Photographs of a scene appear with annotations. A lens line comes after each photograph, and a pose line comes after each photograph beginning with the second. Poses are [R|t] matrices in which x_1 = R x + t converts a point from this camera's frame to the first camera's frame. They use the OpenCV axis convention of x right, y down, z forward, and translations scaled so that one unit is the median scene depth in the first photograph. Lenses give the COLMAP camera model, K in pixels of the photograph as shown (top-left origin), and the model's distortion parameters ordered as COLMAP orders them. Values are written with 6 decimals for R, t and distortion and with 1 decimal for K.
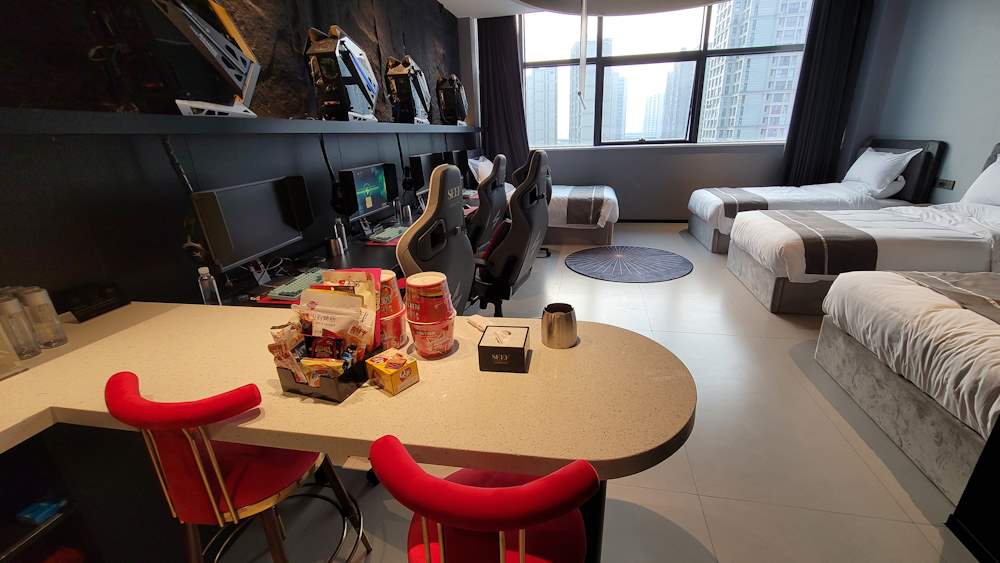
lens RADIAL K [[412.5, 0, 504.6], [0, 412.5, 280.7], [0, 0, 1]] dist [-0.003789, 0.000038]
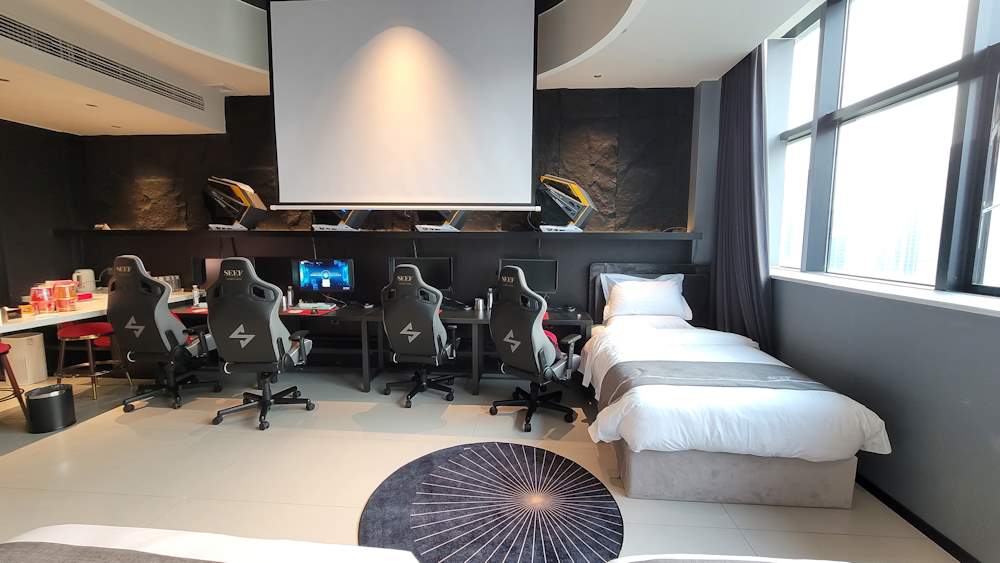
lens RADIAL K [[412.5, 0, 504.6], [0, 412.5, 280.7], [0, 0, 1]] dist [-0.003789, 0.000038]
pose [[0.125556, 0.142026, -0.981868, 0.722717], [-0.340393, 0.935788, 0.091833, -0.336940], [0.931863, 0.322690, 0.165838, 0.831828]]
